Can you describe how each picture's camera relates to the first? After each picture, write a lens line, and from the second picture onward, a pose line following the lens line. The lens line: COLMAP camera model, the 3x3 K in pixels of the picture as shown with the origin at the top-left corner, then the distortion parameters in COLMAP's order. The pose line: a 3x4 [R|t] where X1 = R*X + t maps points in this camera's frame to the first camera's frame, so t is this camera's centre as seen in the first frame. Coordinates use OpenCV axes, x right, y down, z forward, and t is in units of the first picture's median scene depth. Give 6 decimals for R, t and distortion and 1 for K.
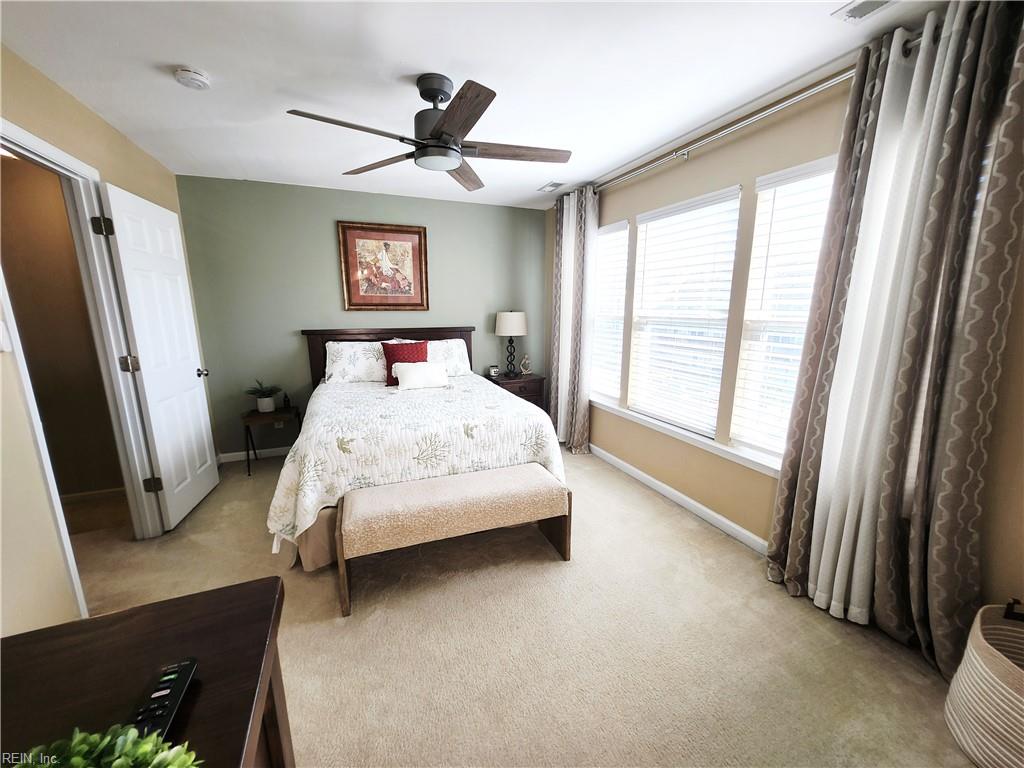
lens RADIAL K [[404.5, 0, 509.6], [0, 404.5, 391.5], [0, 0, 1]] dist [0.000688, 0.000054]
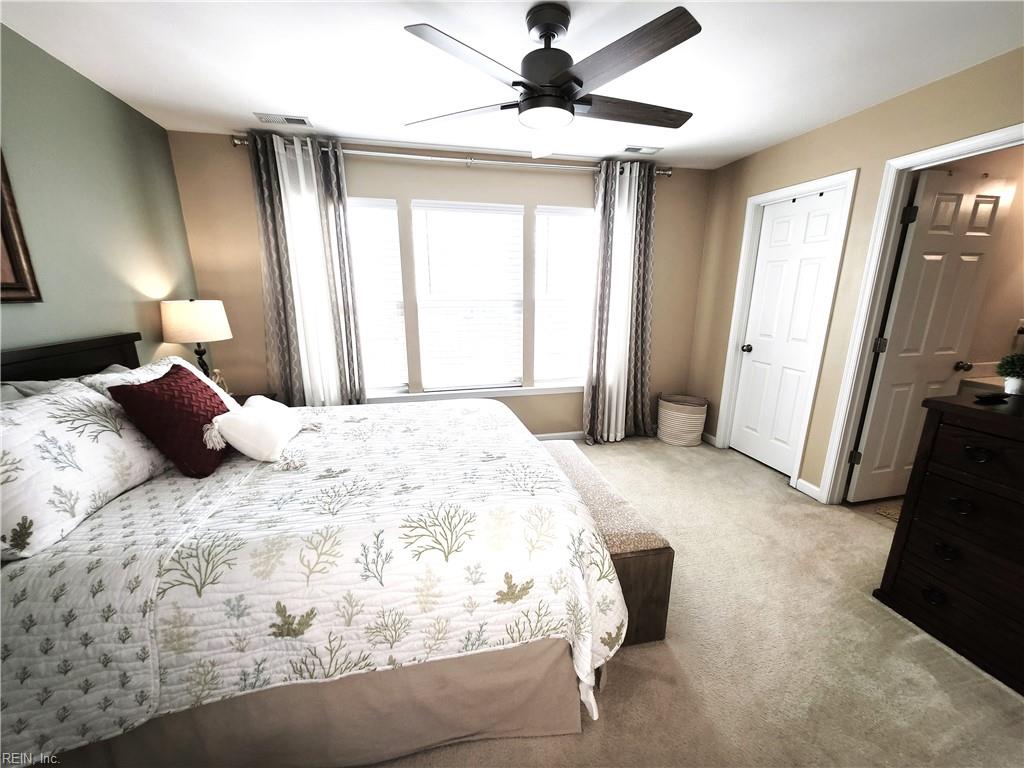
lens RADIAL K [[404.5, 0, 509.6], [0, 404.5, 391.5], [0, 0, 1]] dist [0.000688, 0.000054]
pose [[0.150924, -0.240011, 0.958966, -0.824398], [0.206810, 0.956278, 0.206790, -0.155629], [-0.966670, 0.167114, 0.193962, 0.732574]]
